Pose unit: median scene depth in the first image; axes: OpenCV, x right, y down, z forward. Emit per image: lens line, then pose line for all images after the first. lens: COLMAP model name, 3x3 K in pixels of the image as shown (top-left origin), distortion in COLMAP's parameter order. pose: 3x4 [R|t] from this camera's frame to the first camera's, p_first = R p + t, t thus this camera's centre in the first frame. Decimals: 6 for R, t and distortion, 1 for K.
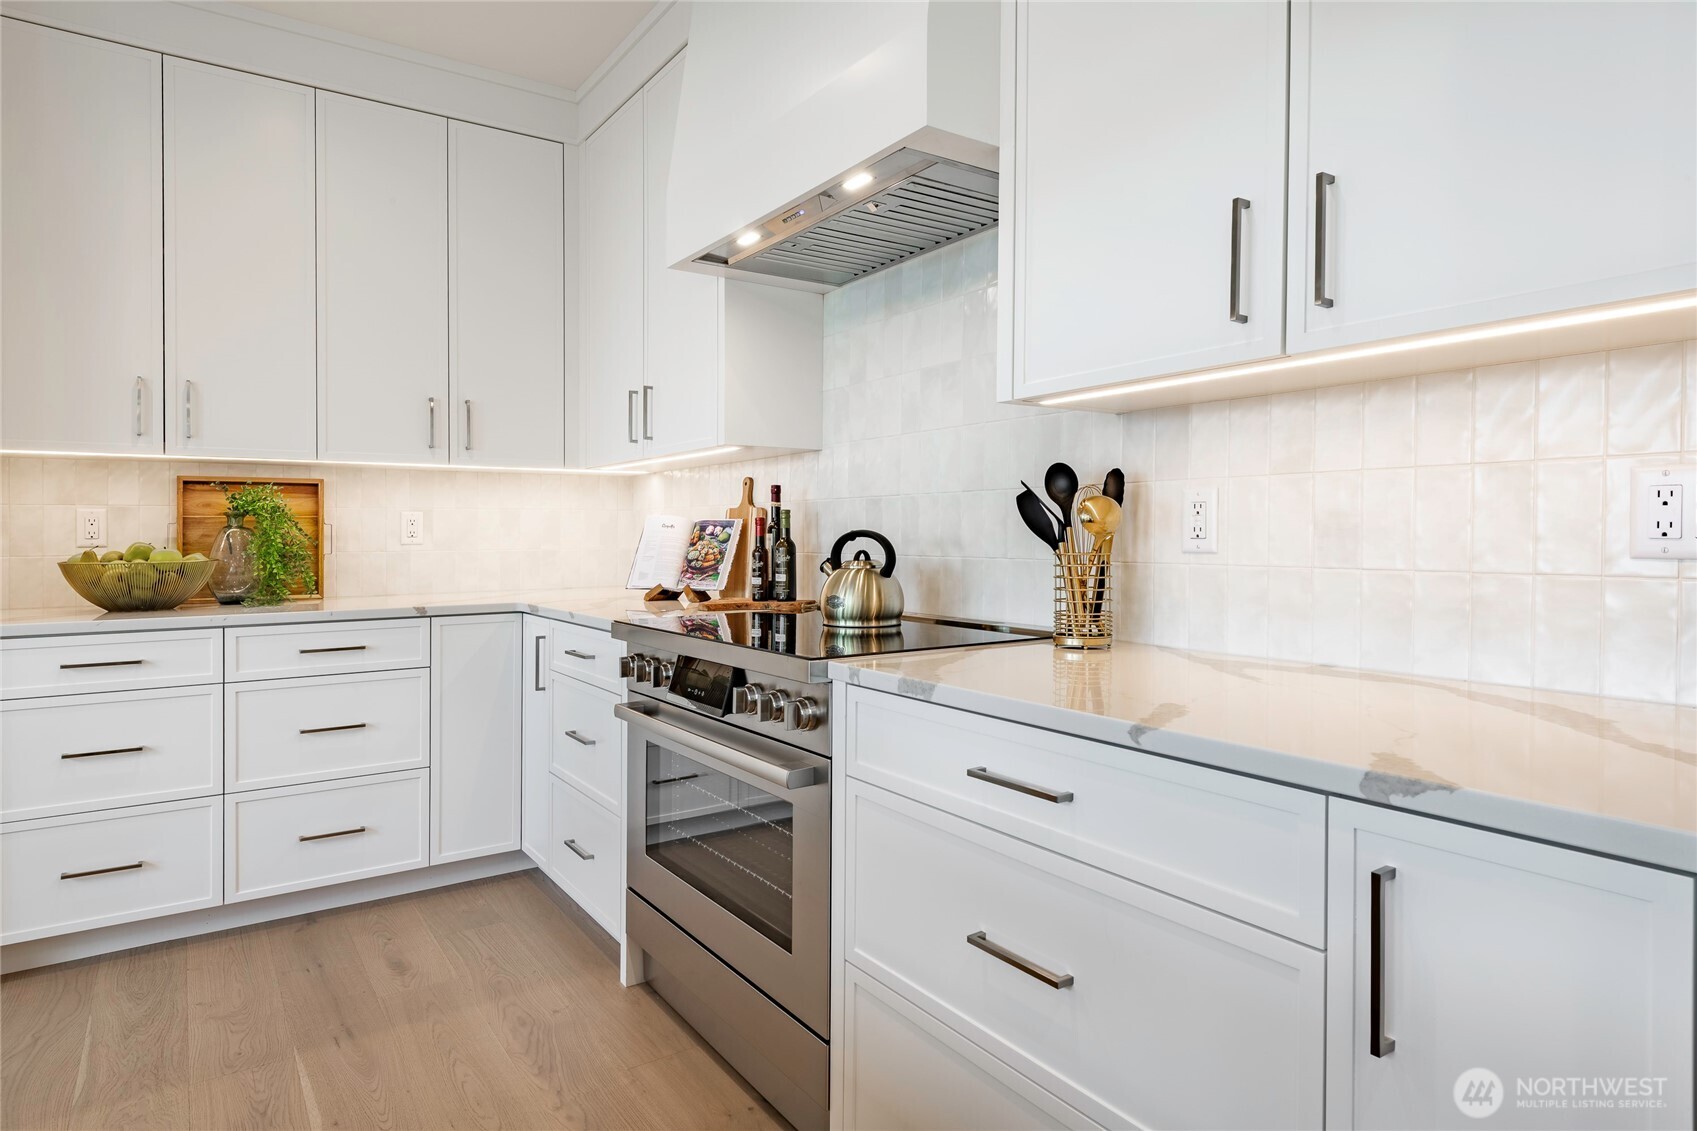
lens RADIAL K [[993.9, 0, 842.2], [0, 993.9, 541.6], [0, 0, 1]] dist [0.030456, -0.001002]
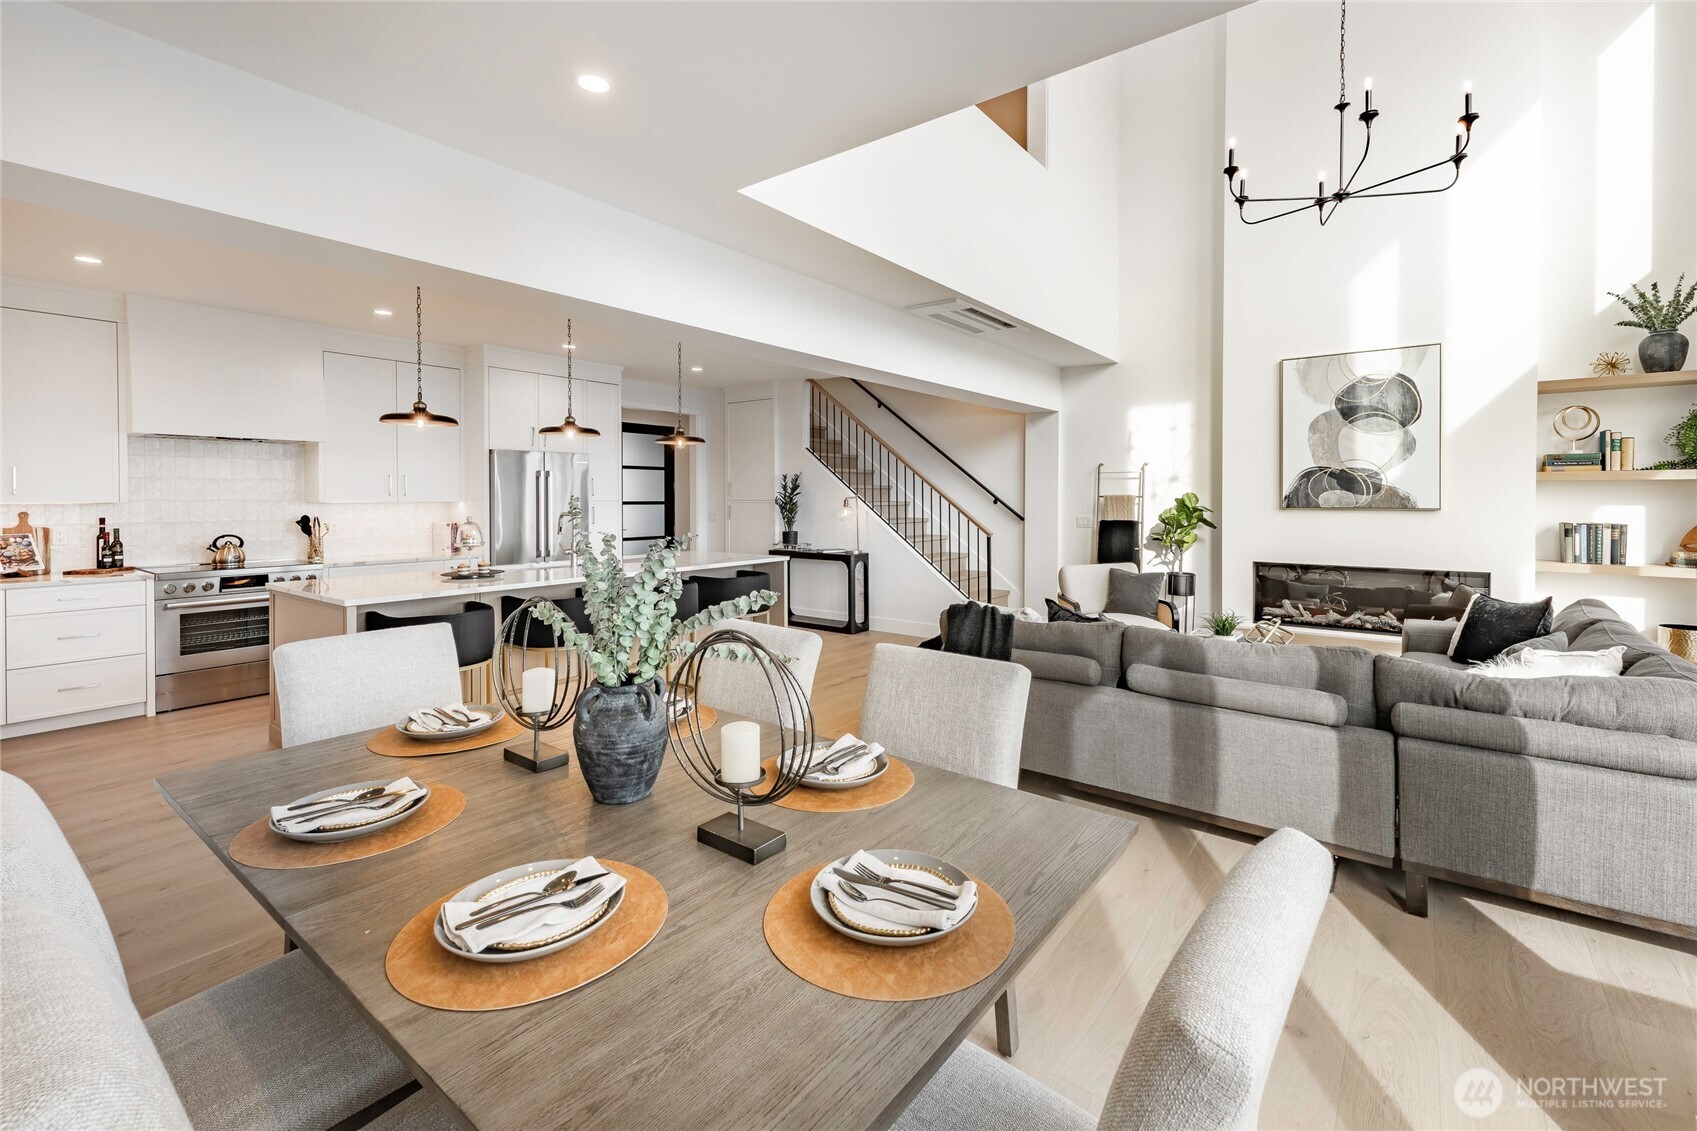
lens RADIAL K [[733.4, 0, 851.3], [0, 733.4, 507.2], [0, 0, 1]] dist [0.002558, 0.000050]
pose [[-0.328862, -0.011458, 0.944308, -2.268282], [0.010540, 0.999820, 0.015802, -0.091528], [-0.944319, 0.015150, -0.328682, -0.072615]]
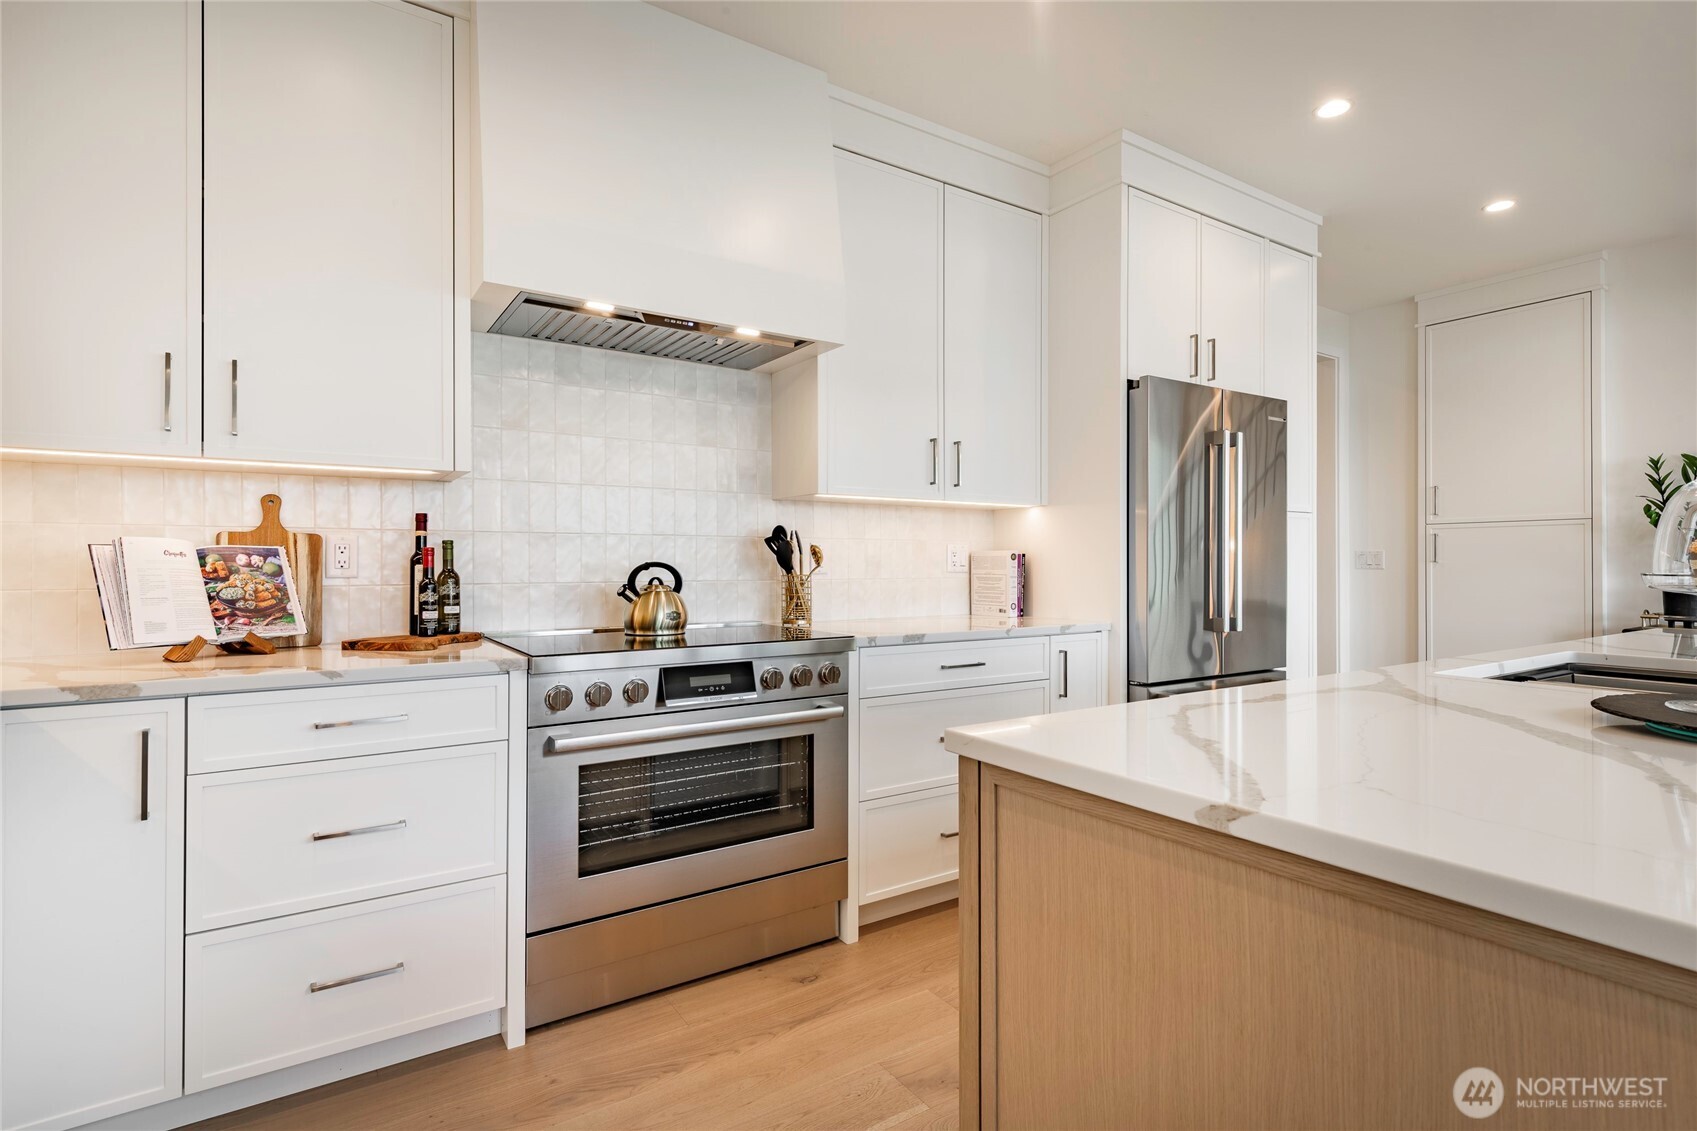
lens RADIAL K [[826.6, 0, 848.5], [0, 826.6, 565.5], [0, 0, 1]] dist [0.019131, -0.000530]
pose [[0.004027, 0.000368, 0.999992, -0.875527], [0.009795, 0.999952, -0.000407, -0.003154], [-0.999944, 0.009797, 0.004024, 0.598261]]
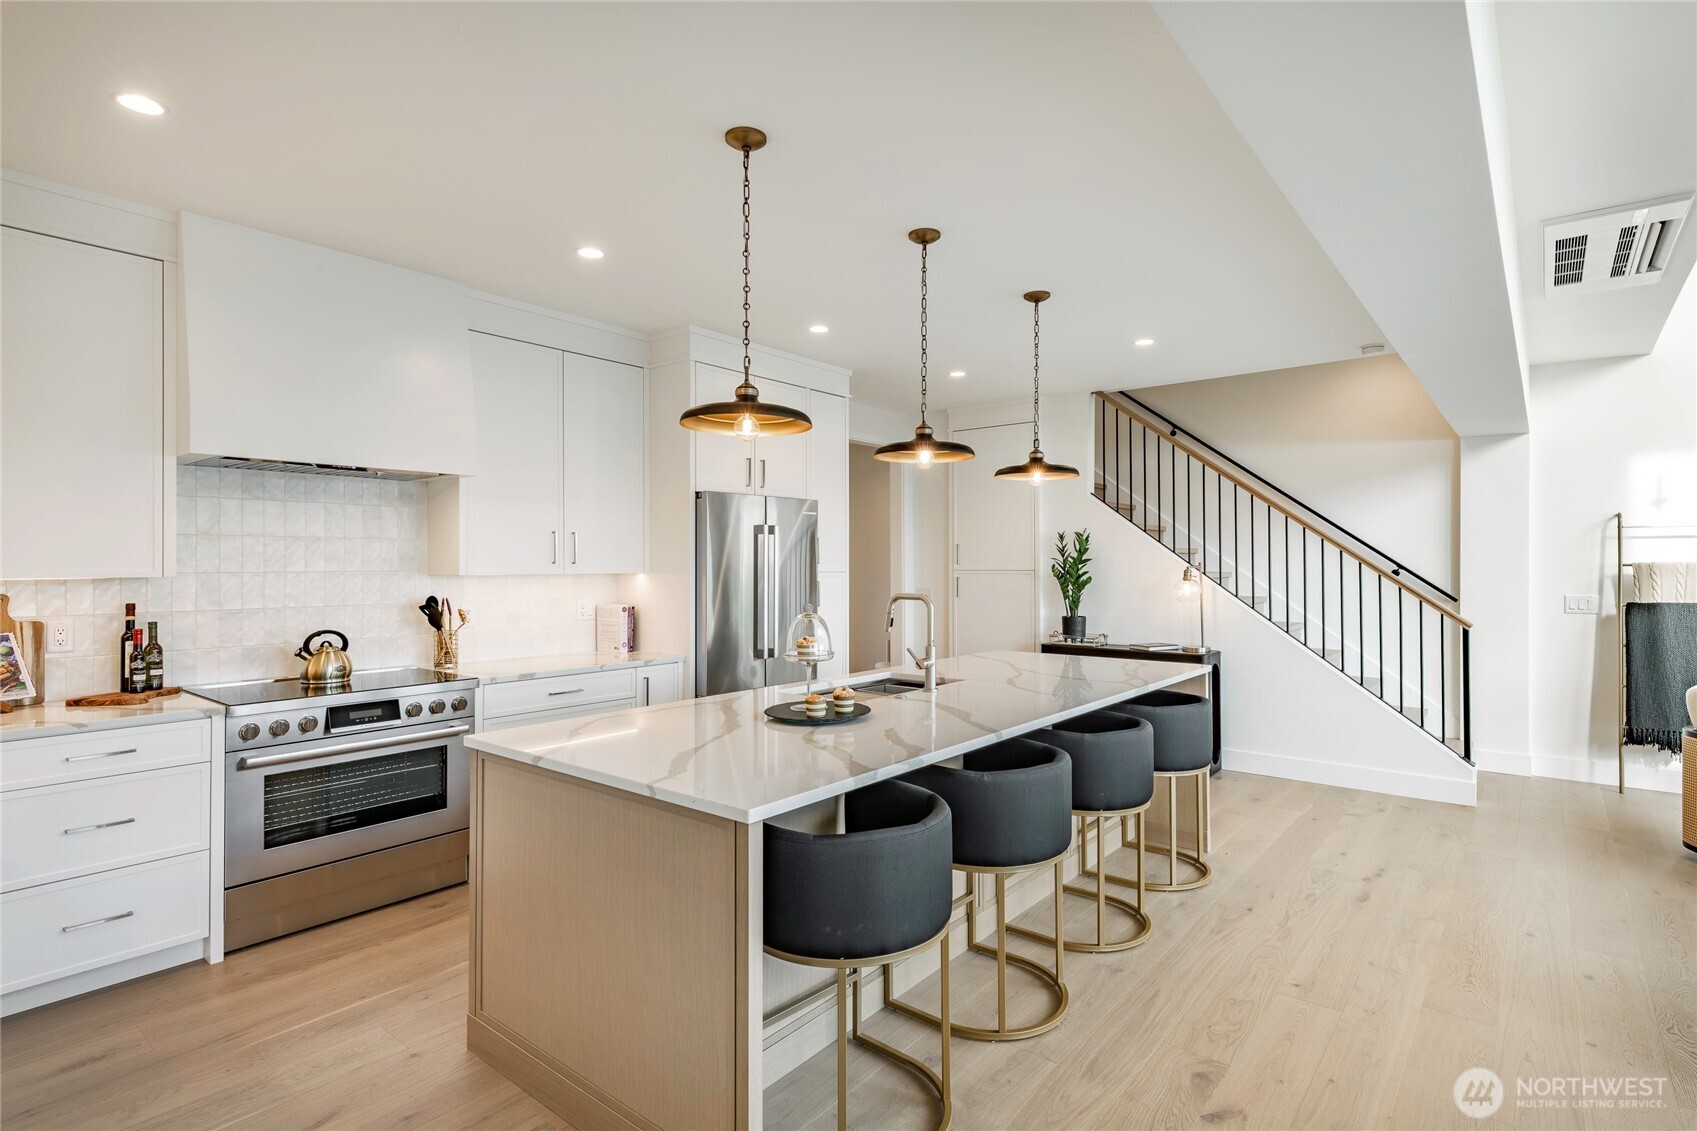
lens RADIAL K [[854.1, 0, 857.8], [0, 854.1, 562.2], [0, 0, 1]] dist [0.016509, -0.006310]
pose [[-0.295119, 0.003830, 0.955453, -1.461012], [0.011189, 0.999937, -0.000552, -0.101948], [-0.955395, 0.010528, -0.295144, 0.424615]]
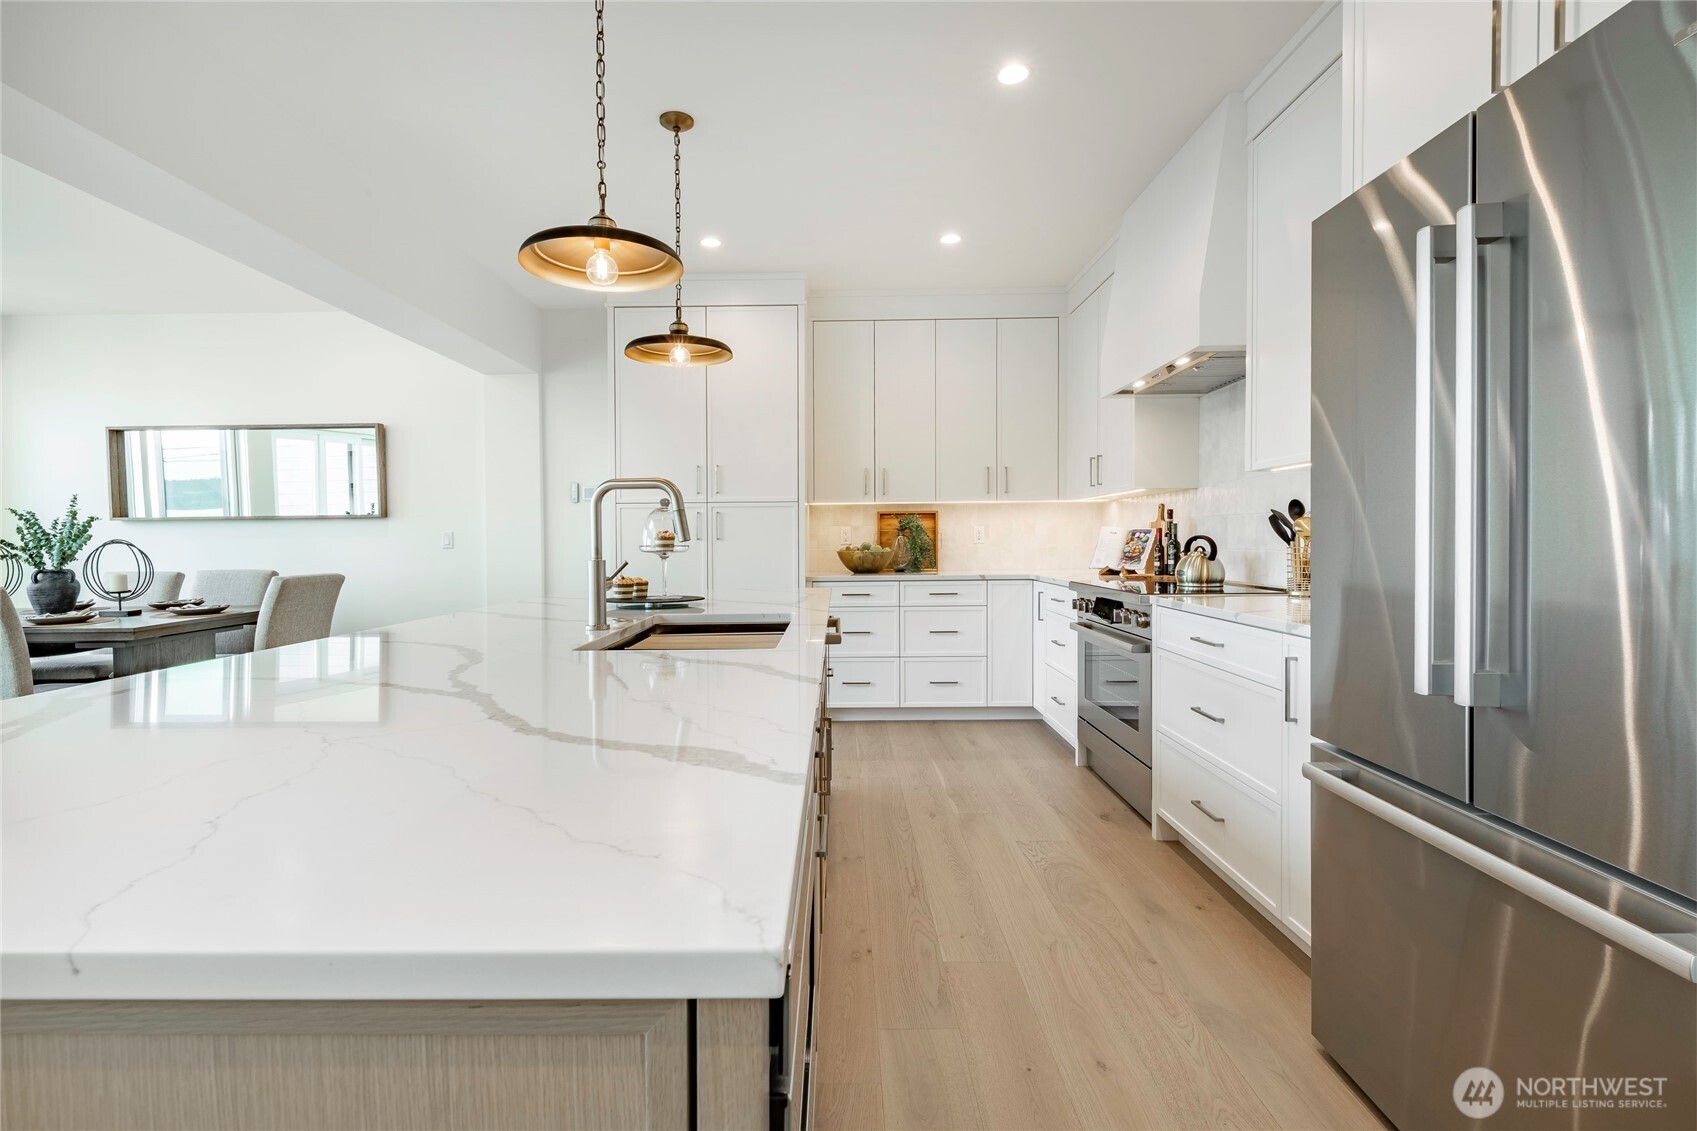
lens RADIAL K [[800.6, 0, 834.0], [0, 800.6, 545.9], [0, 0, 1]] dist [0.004472, 0.000305]
pose [[0.828954, 0.000911, -0.559317, 0.237210], [0.001232, 0.999993, 0.003454, 0.001928], [0.559316, -0.003552, 0.828947, -0.512526]]
